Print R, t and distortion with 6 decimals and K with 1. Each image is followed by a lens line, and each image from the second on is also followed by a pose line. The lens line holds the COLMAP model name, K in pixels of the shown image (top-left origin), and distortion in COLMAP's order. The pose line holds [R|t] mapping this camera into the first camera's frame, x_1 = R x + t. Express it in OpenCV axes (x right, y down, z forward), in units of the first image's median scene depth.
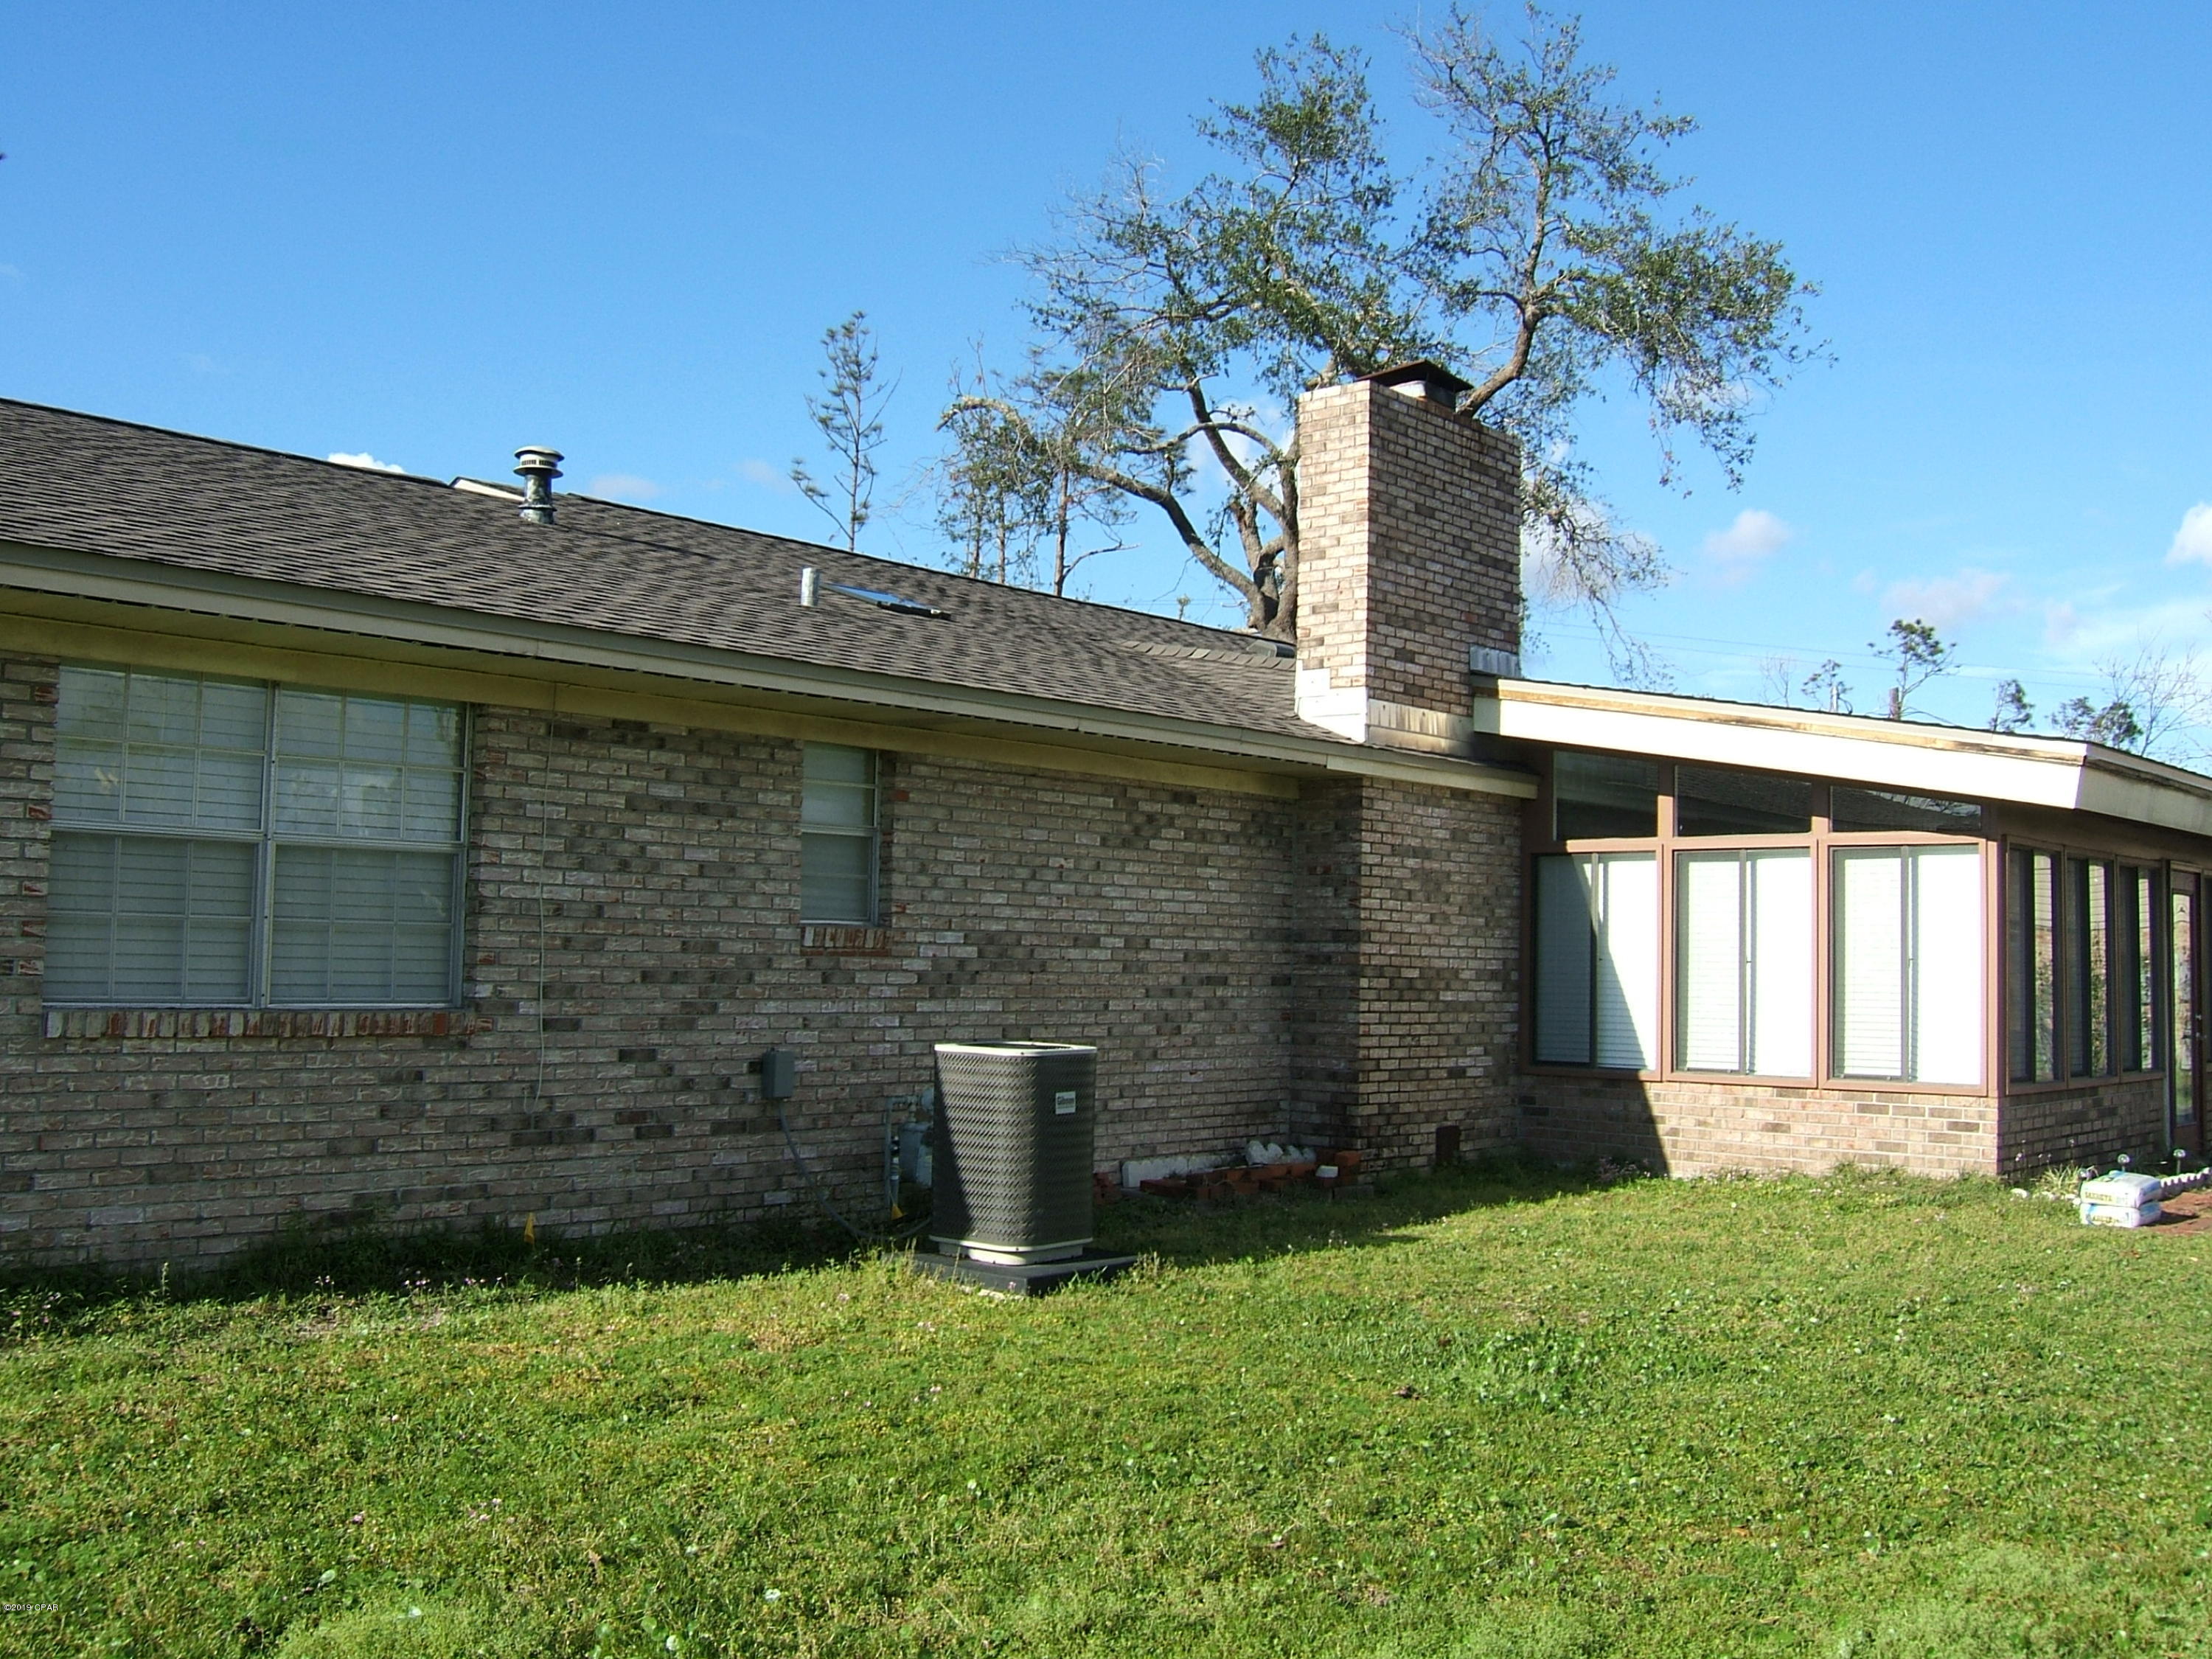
lens RADIAL K [[2113.5, 0, 1106.0], [0, 2113.5, 829.5], [0, 0, 1]] dist [-0.121492, 0.005255]
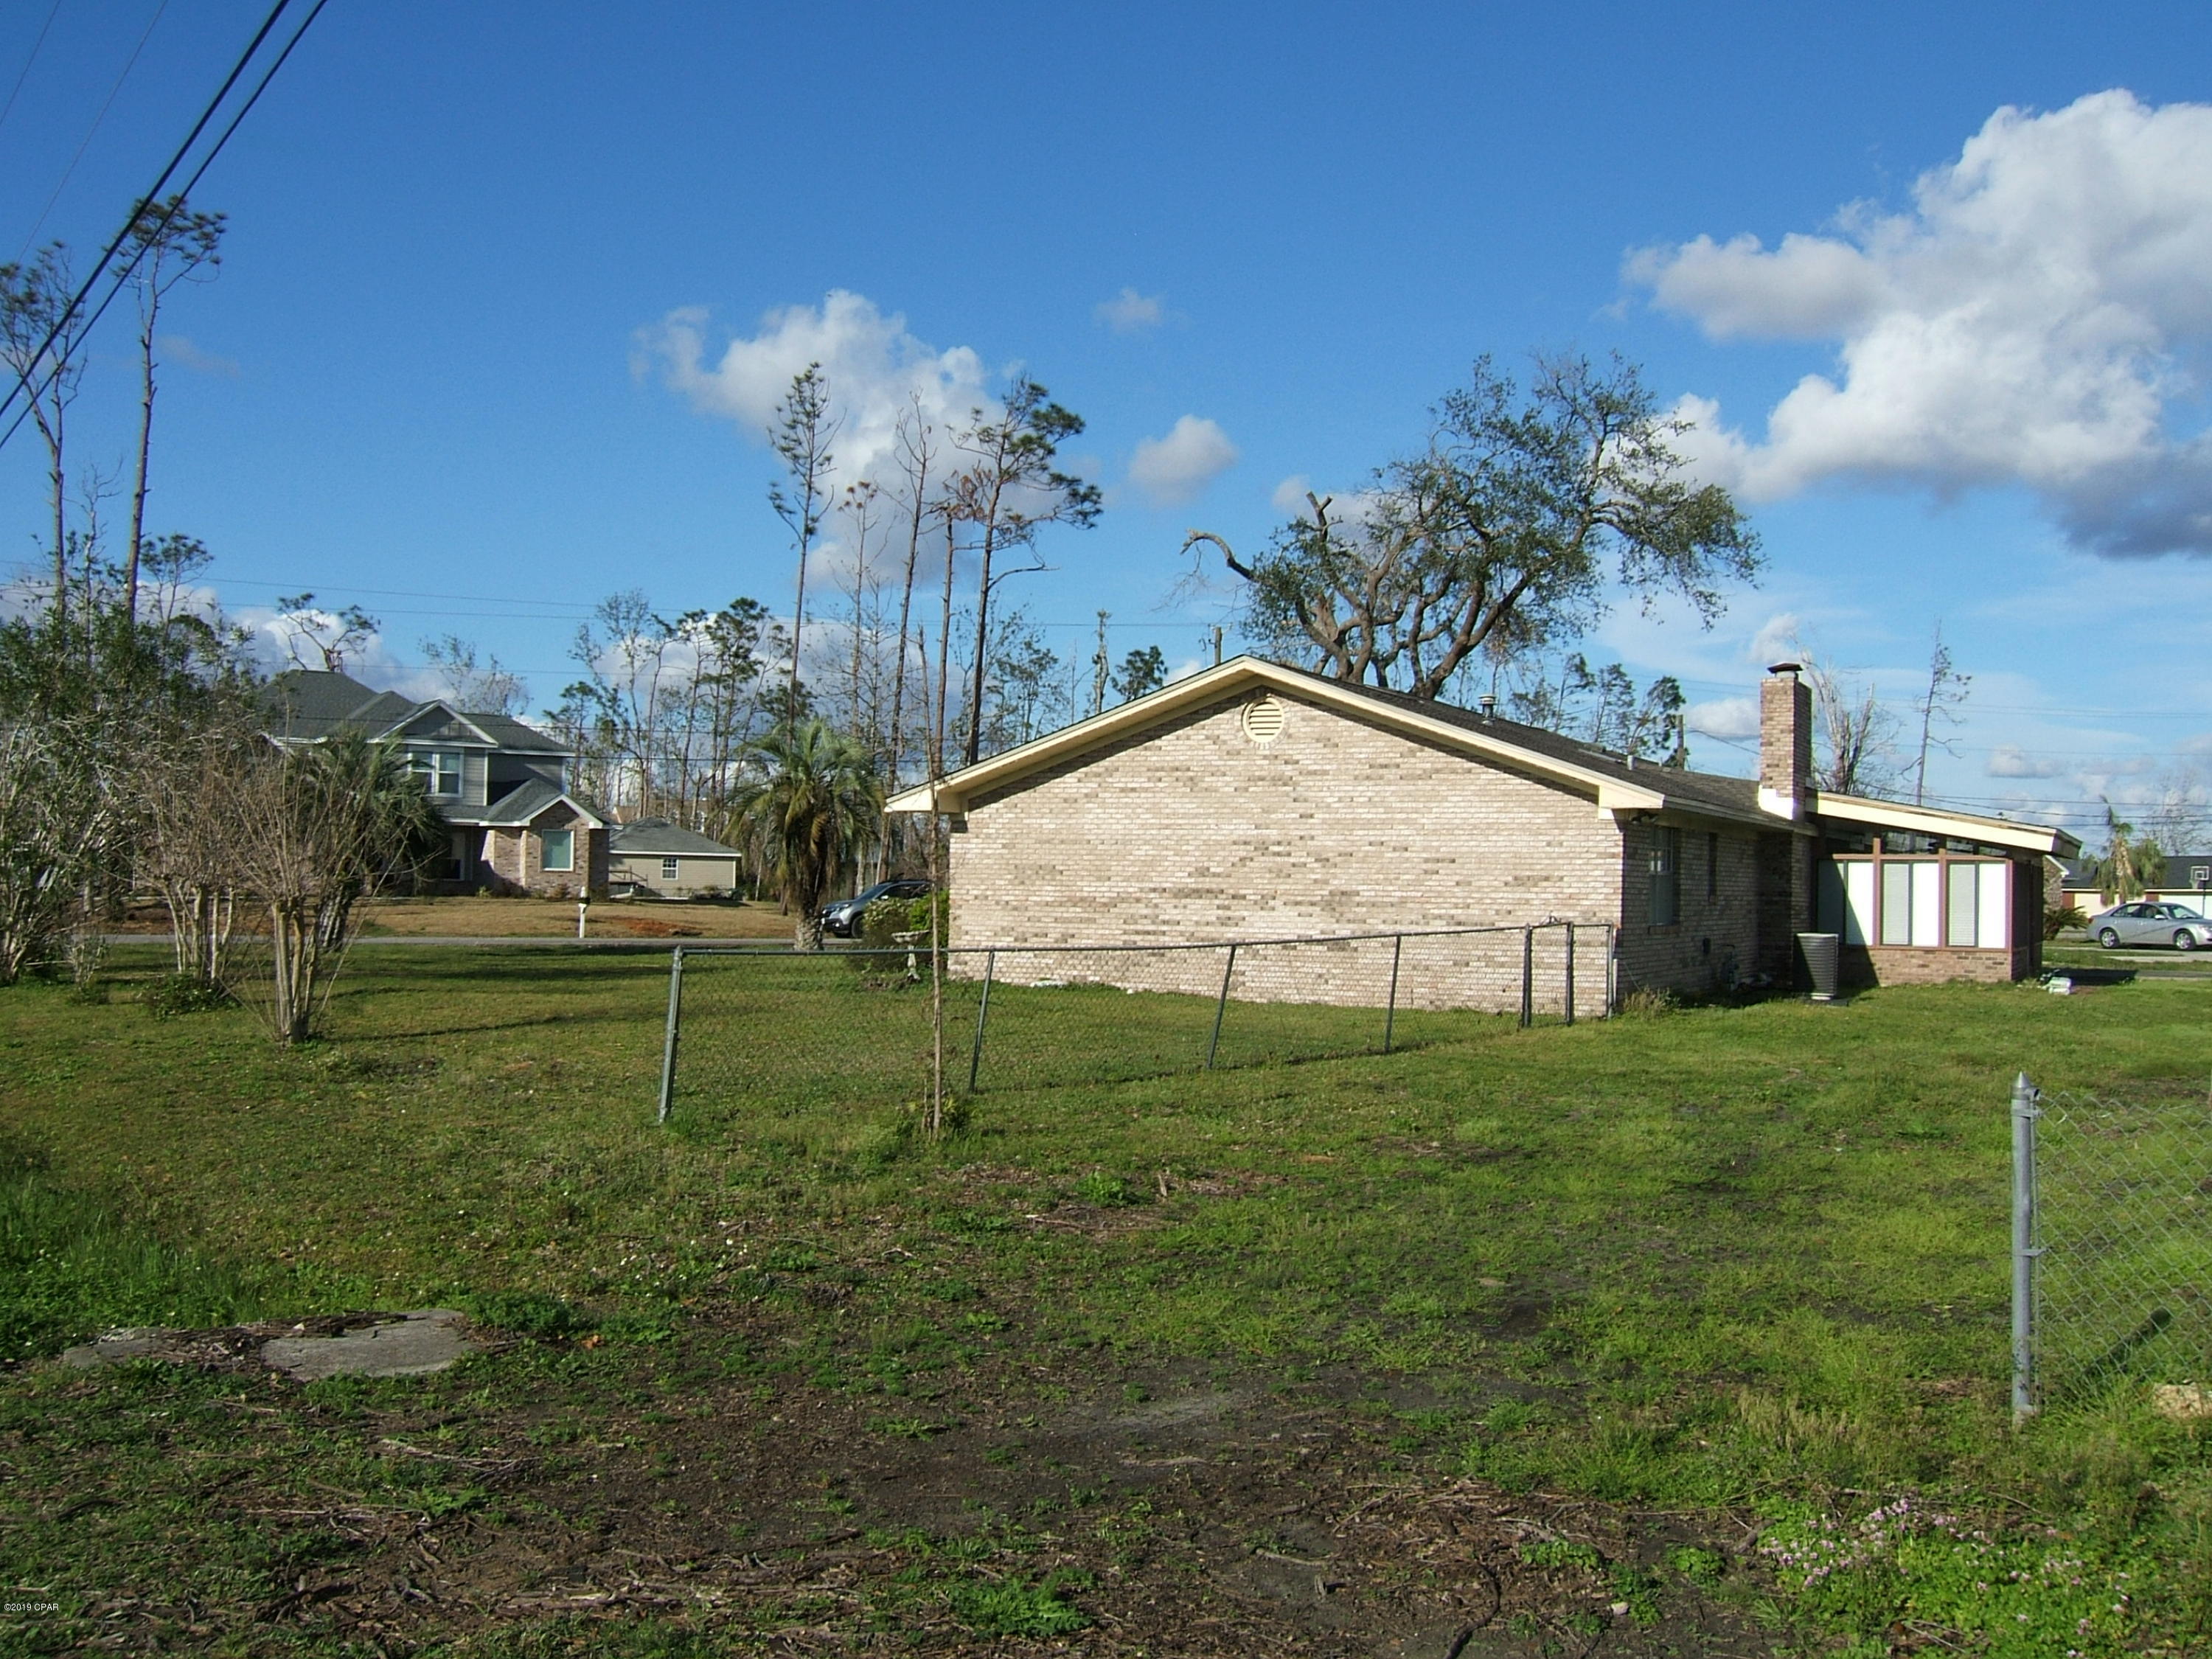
lens RADIAL K [[2113.5, 0, 1106.0], [0, 2113.5, 829.5], [0, 0, 1]] dist [-0.121492, 0.005255]
pose [[0.967688, 0.004664, 0.252107, -1.303976], [-0.014970, 0.999128, 0.038976, -0.113439], [-0.251705, -0.041491, 0.966914, -1.237869]]
